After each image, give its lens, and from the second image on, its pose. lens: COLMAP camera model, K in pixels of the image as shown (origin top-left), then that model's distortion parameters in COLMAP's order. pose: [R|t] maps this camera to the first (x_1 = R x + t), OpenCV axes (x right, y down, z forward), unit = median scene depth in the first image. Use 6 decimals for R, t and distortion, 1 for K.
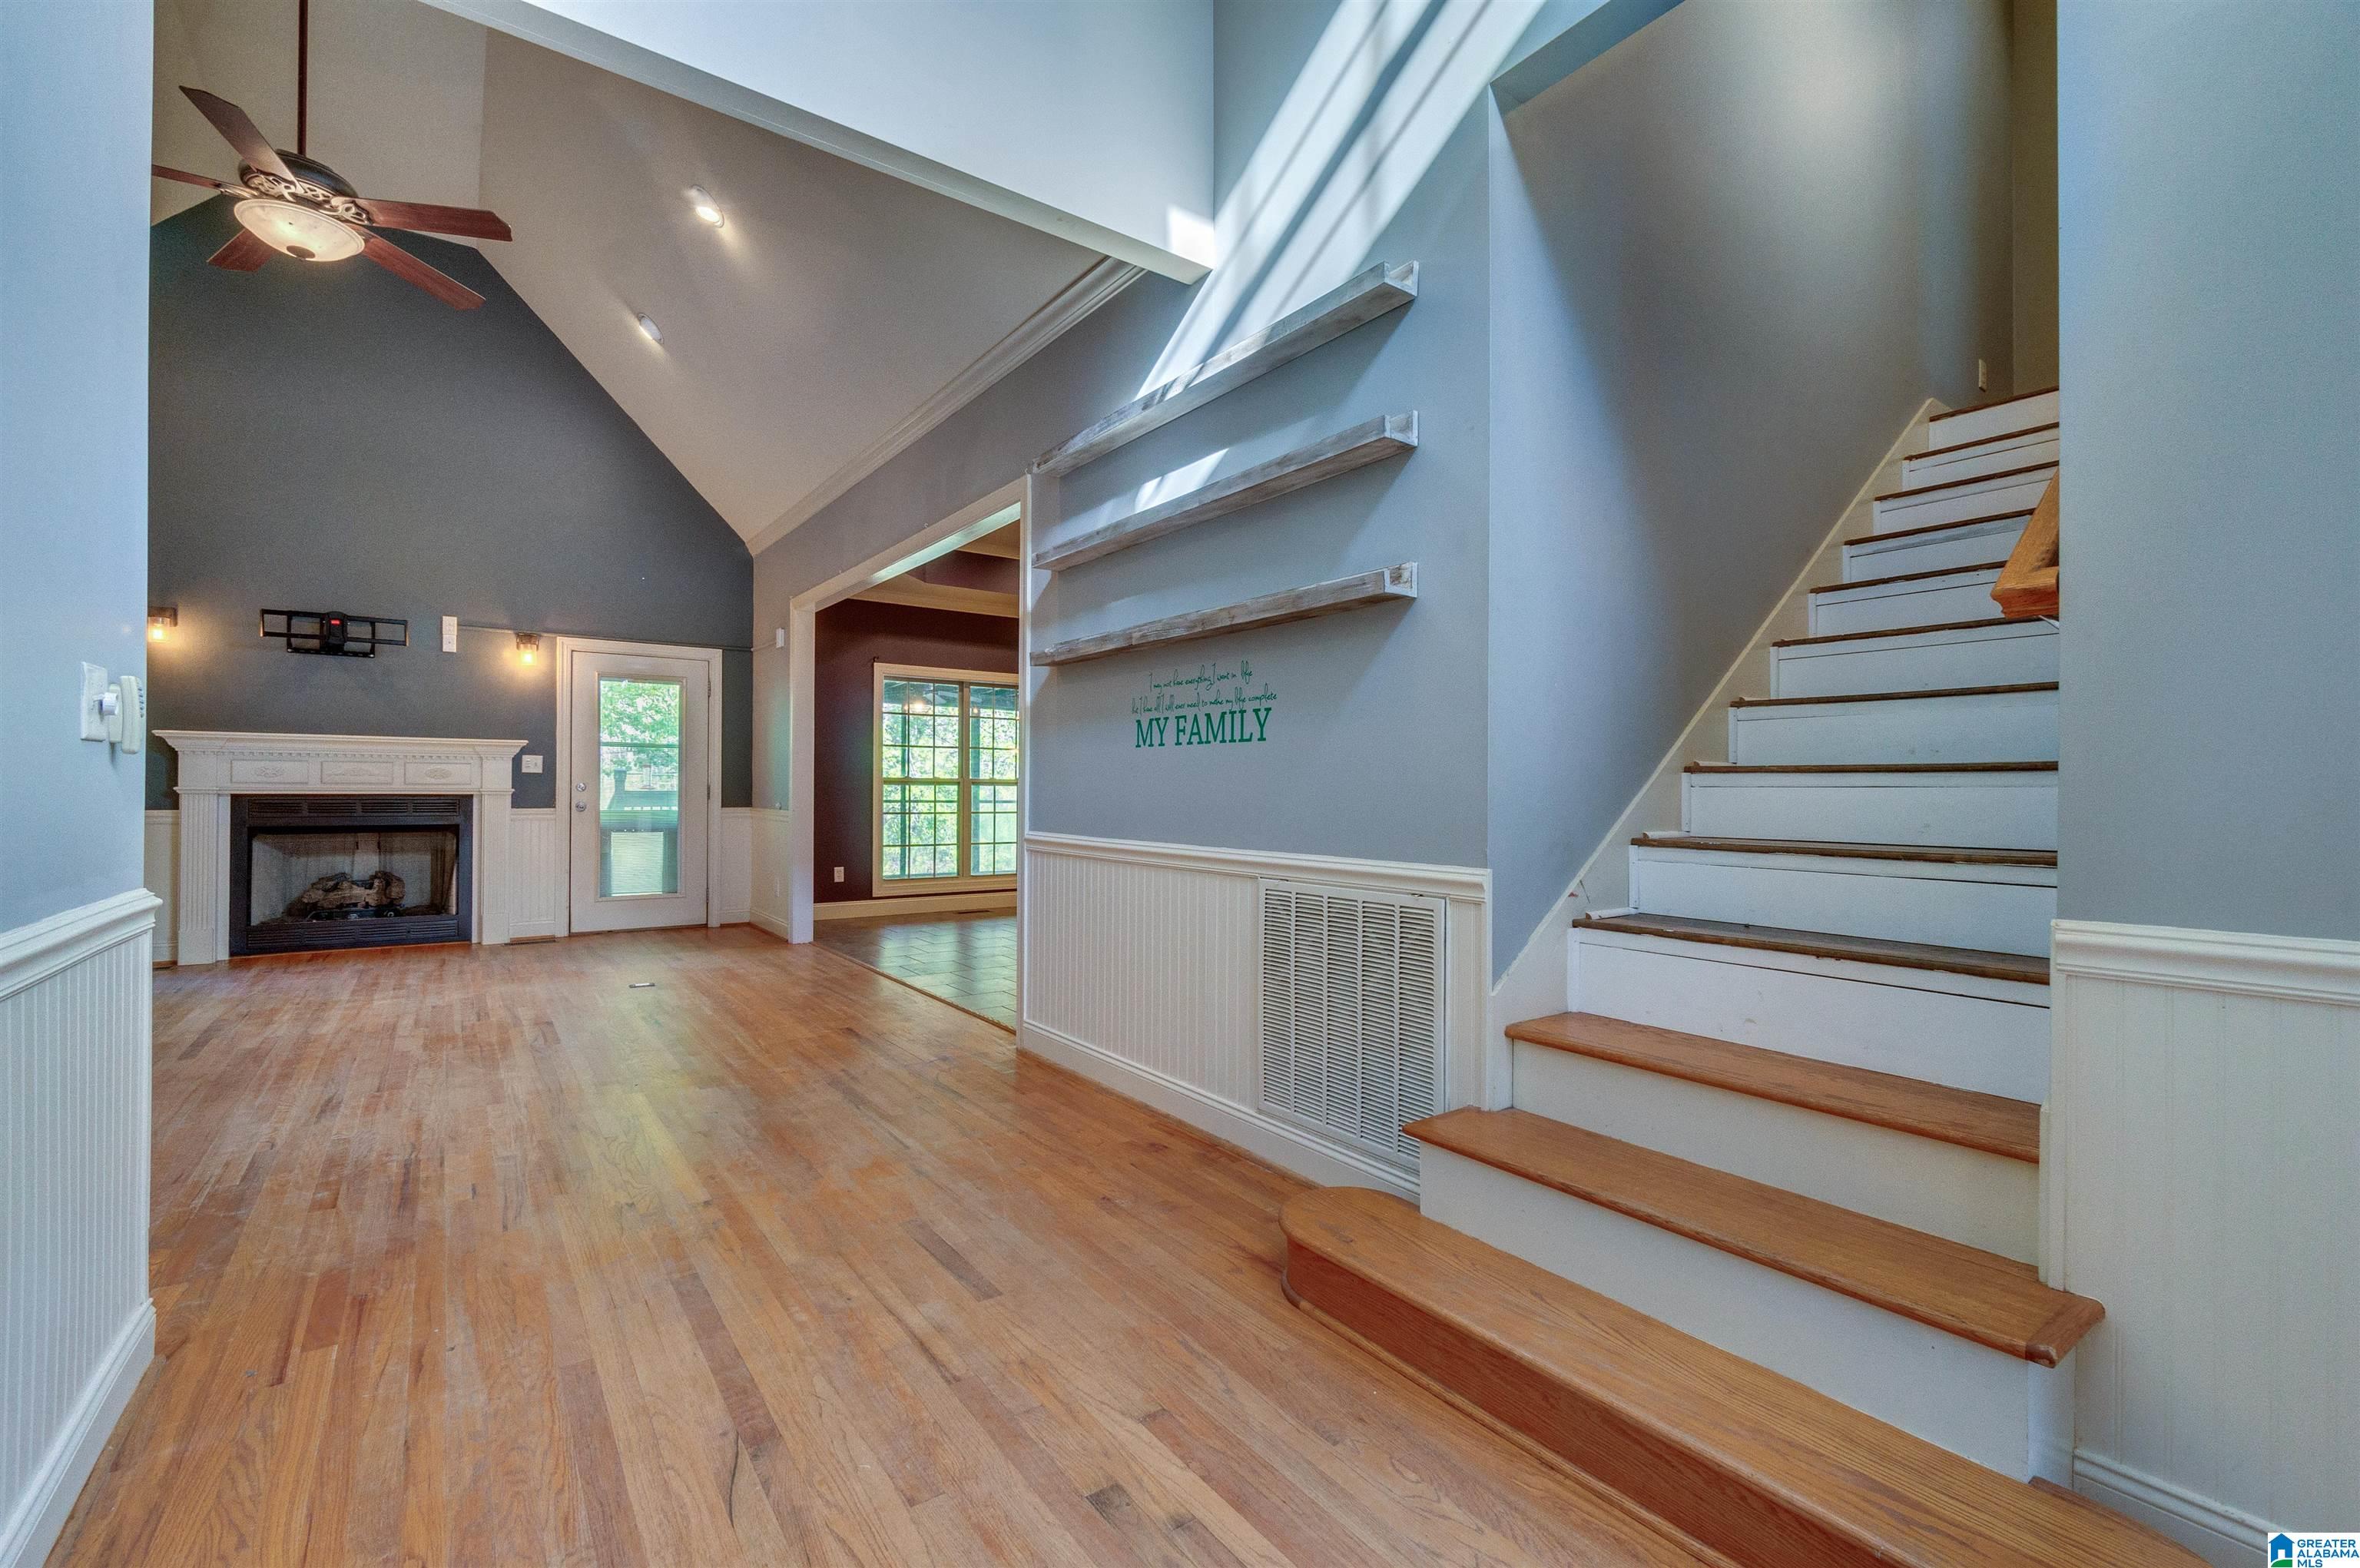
lens RADIAL K [[1024.6, 0, 1187.7], [0, 1024.6, 785.8], [0, 0, 1]] dist [-0.007397, 0.001911]
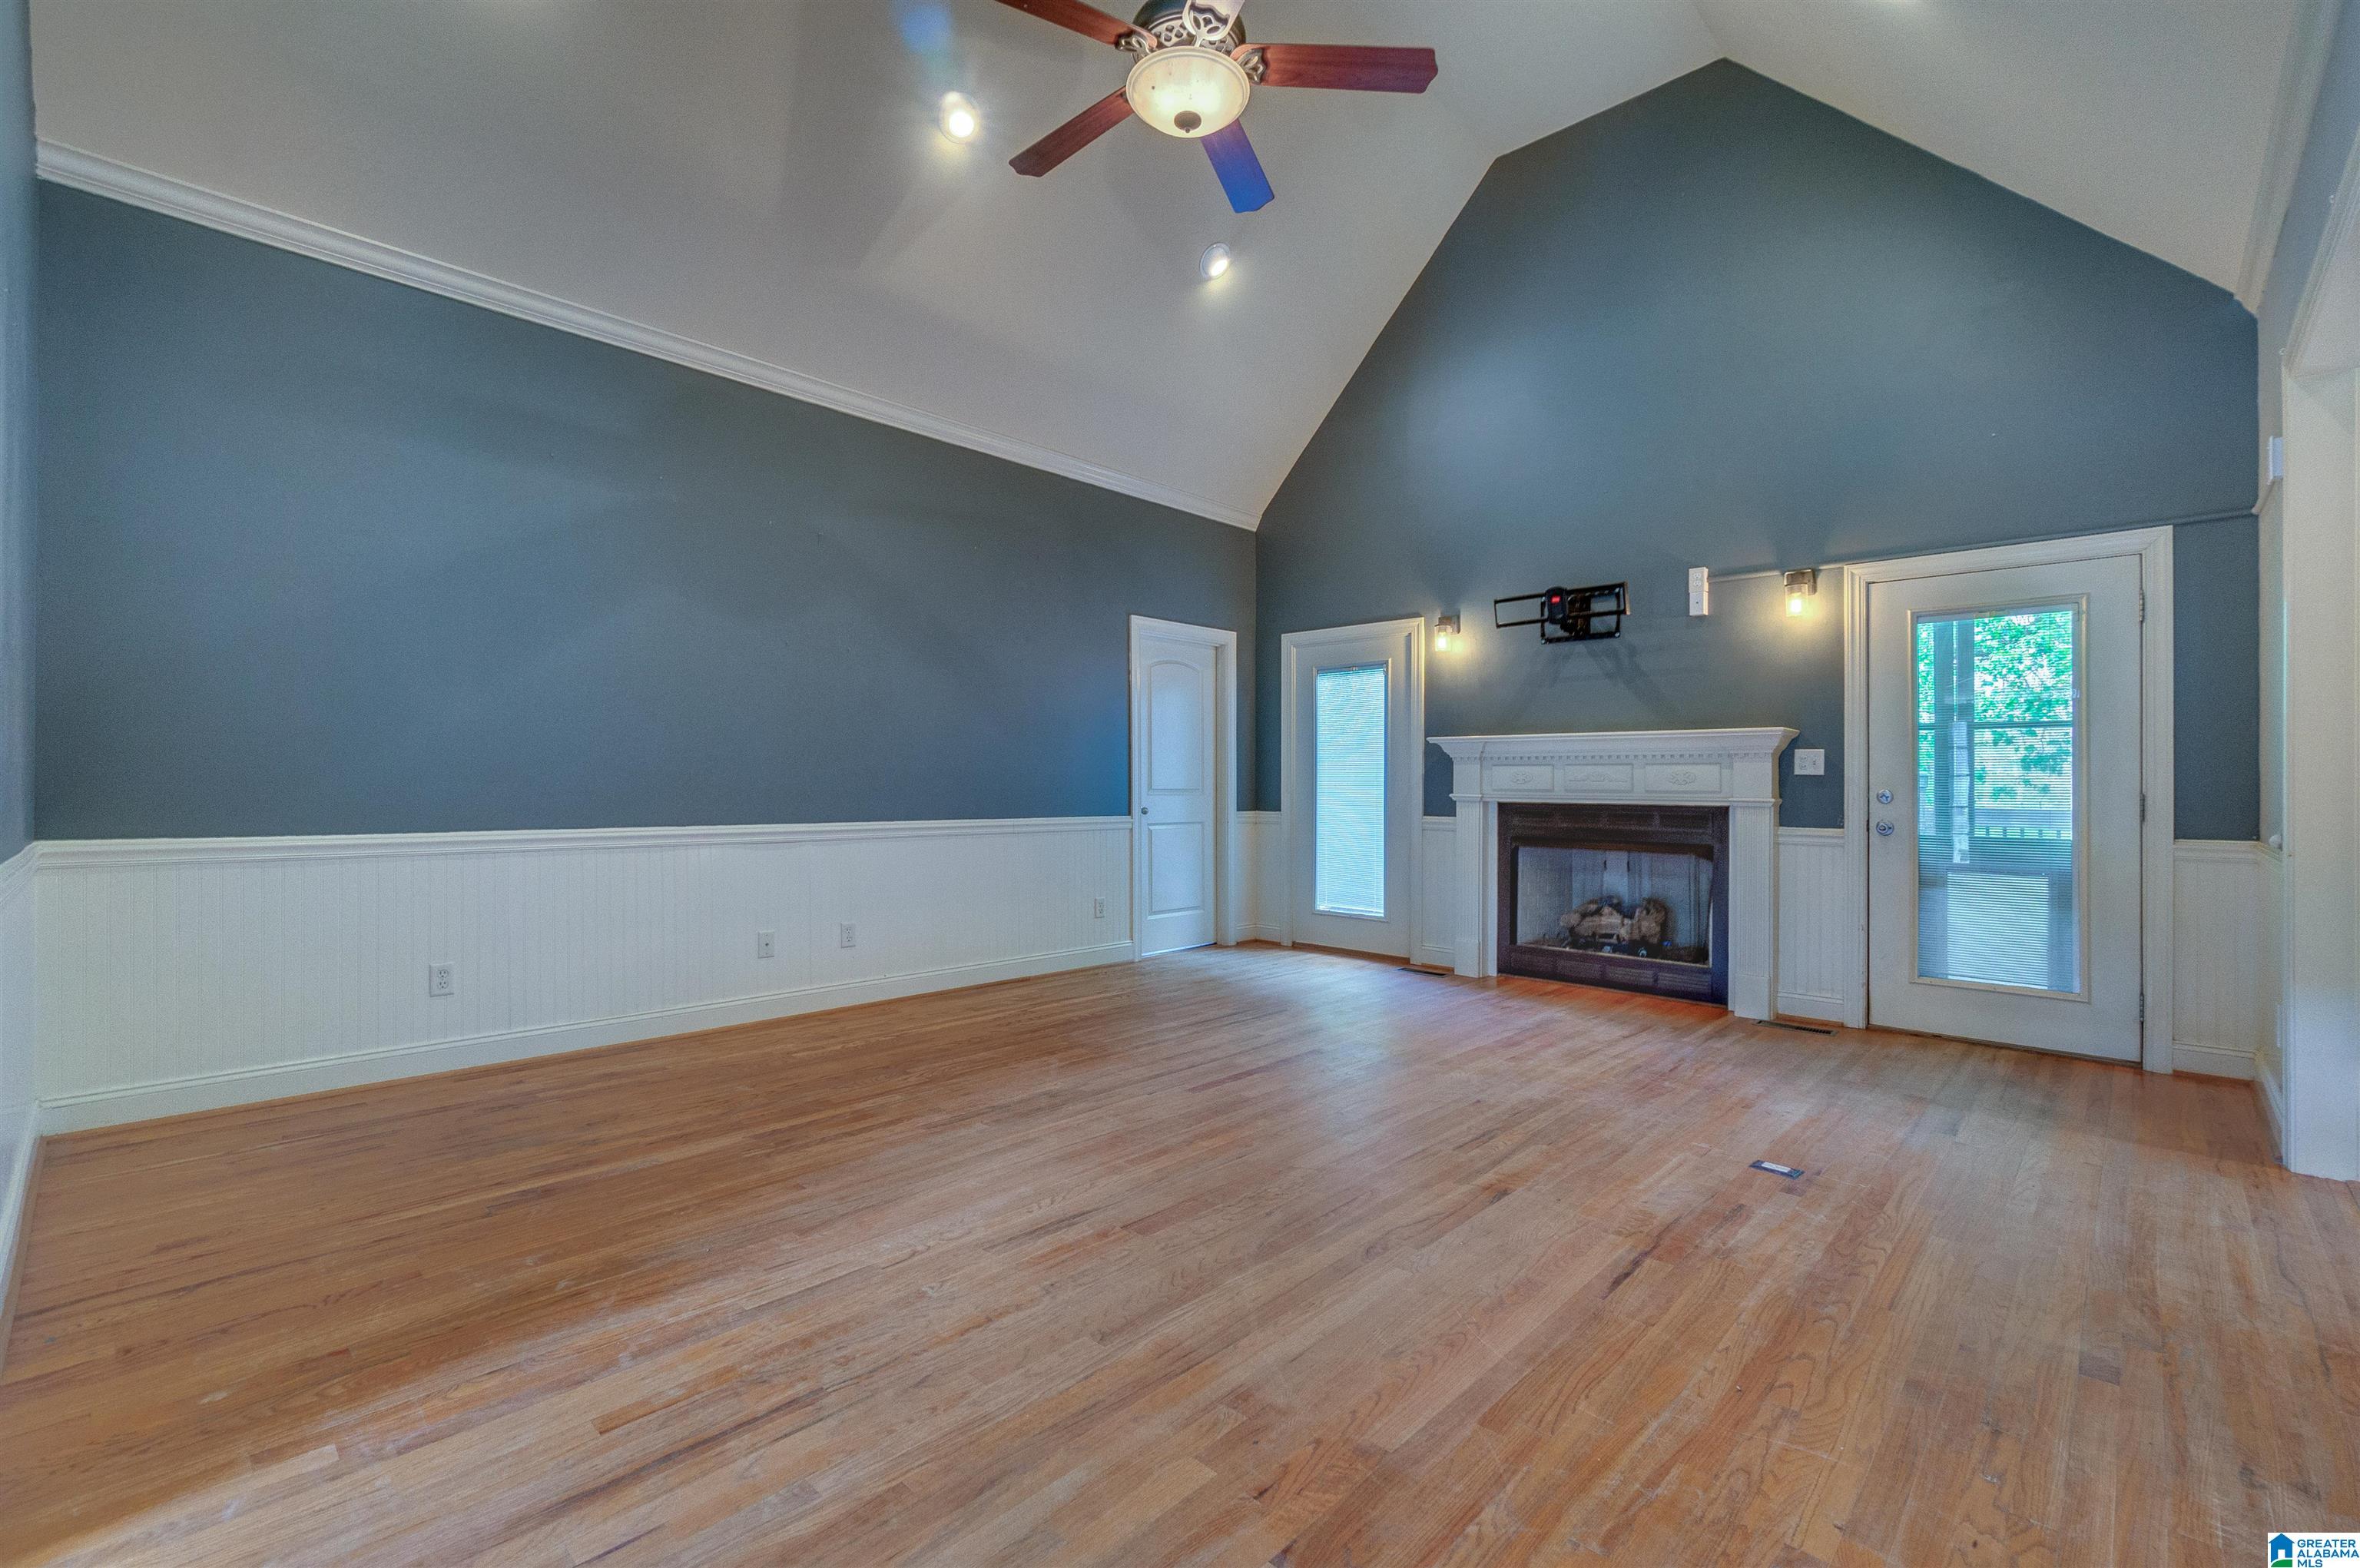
lens RADIAL K [[1024.6, 0, 1163.1], [0, 1024.6, 785.8], [0, 0, 1]] dist [-0.007397, 0.001911]
pose [[0.169780, -0.005702, -0.985465, -0.051579], [-0.005310, 0.999963, -0.006701, 0.001306], [0.985468, 0.006371, 0.169744, 0.483563]]
